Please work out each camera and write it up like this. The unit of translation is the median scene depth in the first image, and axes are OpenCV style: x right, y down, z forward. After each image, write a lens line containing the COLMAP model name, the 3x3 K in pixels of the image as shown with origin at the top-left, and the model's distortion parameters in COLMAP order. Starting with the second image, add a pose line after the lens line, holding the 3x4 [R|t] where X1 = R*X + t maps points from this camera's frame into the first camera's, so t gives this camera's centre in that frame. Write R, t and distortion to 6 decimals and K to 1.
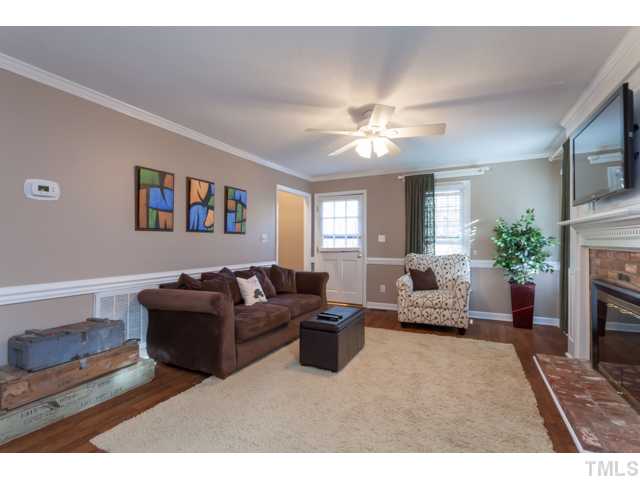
lens RADIAL K [[307.9, 0, 324.2], [0, 307.9, 242.8], [0, 0, 1]] dist [-0.009105, 0.003715]
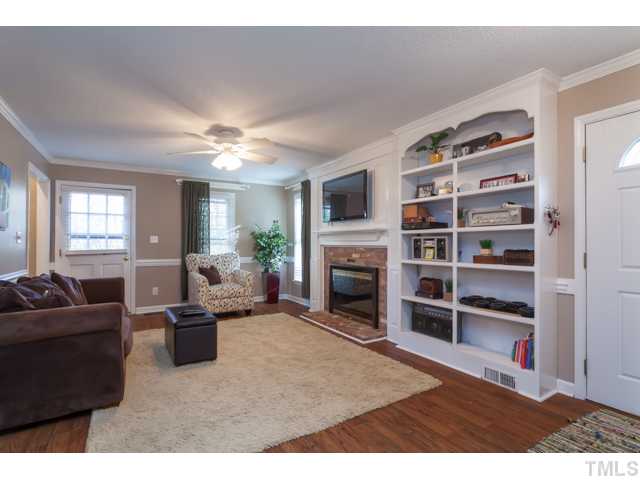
lens RADIAL K [[307.9, 0, 321.8], [0, 307.9, 242.2], [0, 0, 1]] dist [-0.009105, 0.003715]
pose [[0.527427, 0.004398, 0.849589, -0.442670], [0.002568, 0.999974, -0.006771, 0.003955], [-0.849596, 0.005753, 0.527402, 0.053061]]
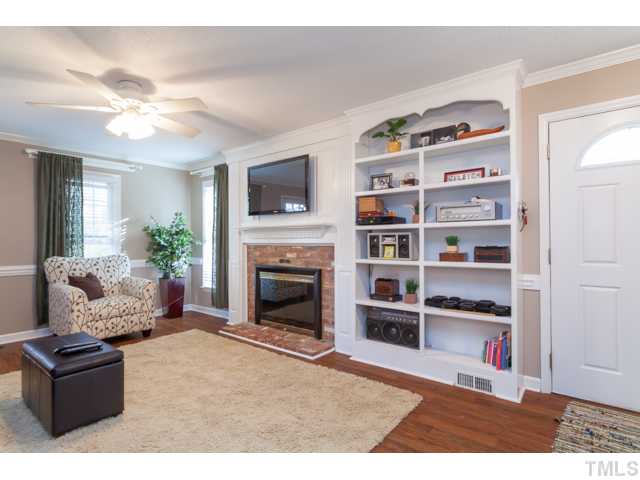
lens RADIAL K [[326.7, 0, 320.3], [0, 326.7, 239.4], [0, 0, 1]] dist [-0.003766, 0.001165]
pose [[0.220011, 0.003200, 0.975492, -0.400079], [0.009749, 0.999937, -0.005479, 0.002590], [-0.975449, 0.010715, 0.219966, 0.215675]]
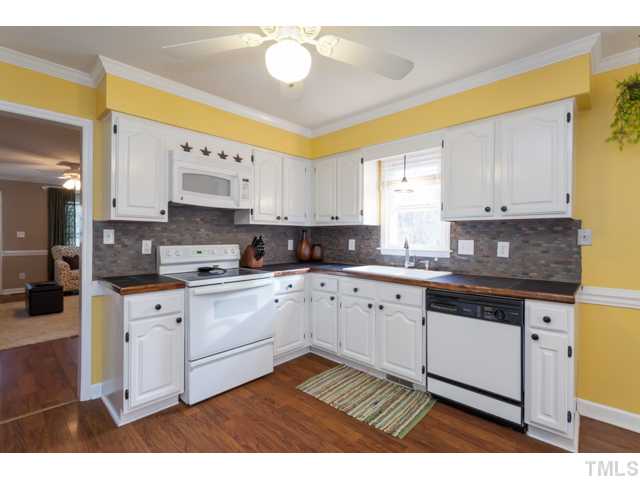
lens RADIAL K [[297.4, 0, 321.0], [0, 297.4, 239.1], [0, 0, 1]] dist [-0.001276, 0.000245]
pose [[0.293811, -0.006166, 0.955844, -0.723071], [0.000869, 0.999981, 0.006183, -0.001842], [-0.955863, -0.000986, 0.293811, -0.580852]]
